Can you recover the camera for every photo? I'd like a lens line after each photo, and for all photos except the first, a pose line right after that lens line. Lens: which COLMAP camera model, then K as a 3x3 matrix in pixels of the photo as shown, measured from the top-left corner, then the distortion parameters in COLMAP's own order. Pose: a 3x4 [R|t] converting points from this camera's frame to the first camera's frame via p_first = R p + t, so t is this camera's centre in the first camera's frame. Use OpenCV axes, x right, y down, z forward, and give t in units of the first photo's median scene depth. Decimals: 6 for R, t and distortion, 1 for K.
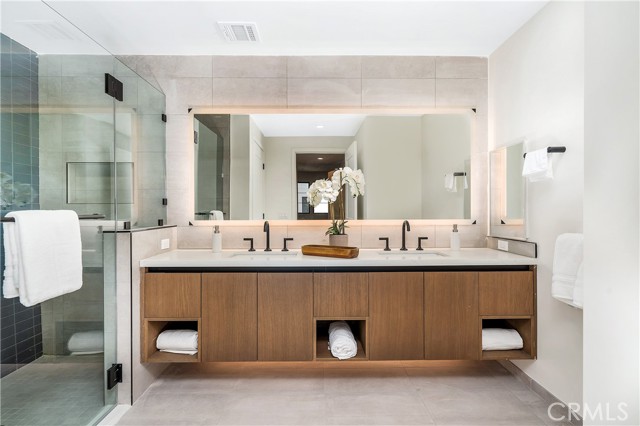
lens RADIAL K [[312.6, 0, 318.8], [0, 312.6, 212.3], [0, 0, 1]] dist [-0.000604, 0.000193]
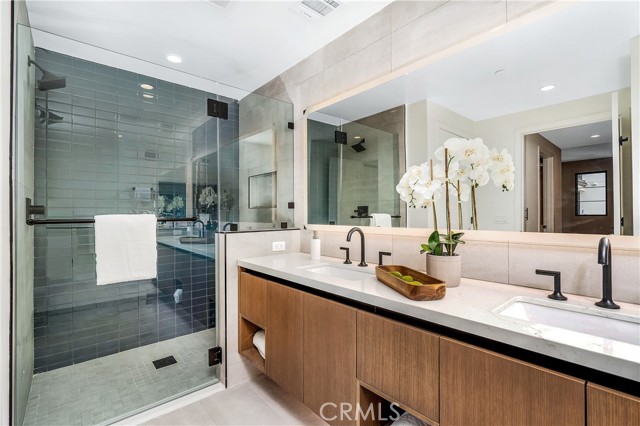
lens RADIAL K [[294.6, 0, 320.9], [0, 294.6, 212.9], [0, 0, 1]] dist [-0.001199, -0.000093]
pose [[0.644676, -0.002726, -0.764451, 0.332219], [-0.000148, 0.999993, -0.003690, -0.005500], [0.764456, 0.002492, 0.644671, 0.447654]]
